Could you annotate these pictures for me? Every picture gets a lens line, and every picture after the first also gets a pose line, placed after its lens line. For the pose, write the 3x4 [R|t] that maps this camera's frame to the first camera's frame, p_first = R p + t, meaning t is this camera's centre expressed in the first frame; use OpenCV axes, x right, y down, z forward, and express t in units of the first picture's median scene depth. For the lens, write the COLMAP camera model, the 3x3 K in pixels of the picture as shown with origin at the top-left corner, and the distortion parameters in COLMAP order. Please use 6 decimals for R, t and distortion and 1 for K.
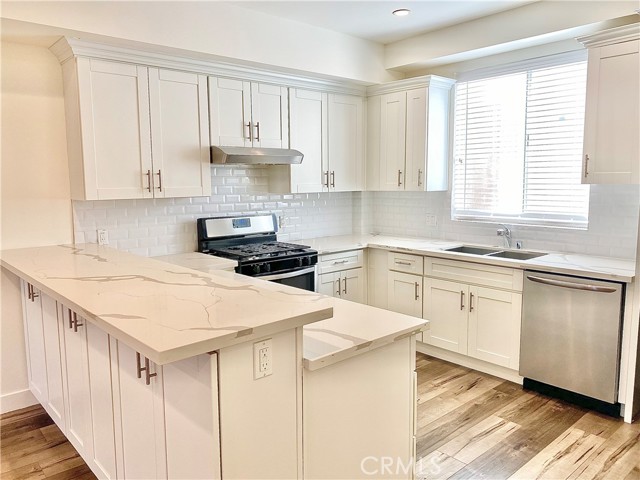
lens RADIAL K [[524.4, 0, 306.1], [0, 524.4, 252.0], [0, 0, 1]] dist [0.025168, -0.018236]
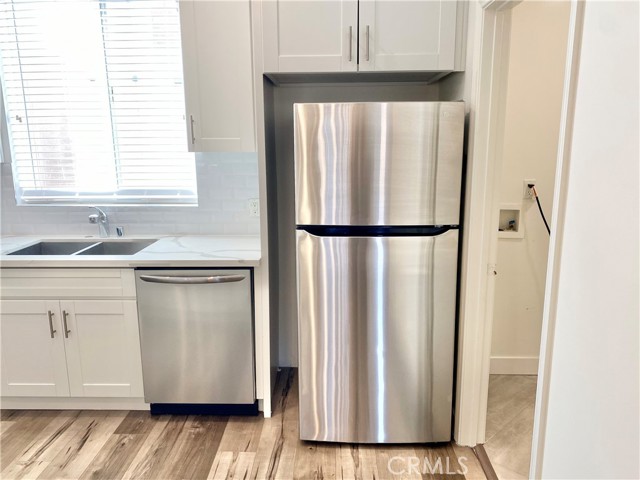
lens RADIAL K [[524.4, 0, 326.9], [0, 524.4, 237.5], [0, 0, 1]] dist [0.025168, -0.018236]
pose [[0.697982, -0.130933, 0.704044, 0.075454], [0.102645, 0.991283, 0.082590, -0.039400], [-0.708721, 0.014620, 0.705338, 0.252333]]
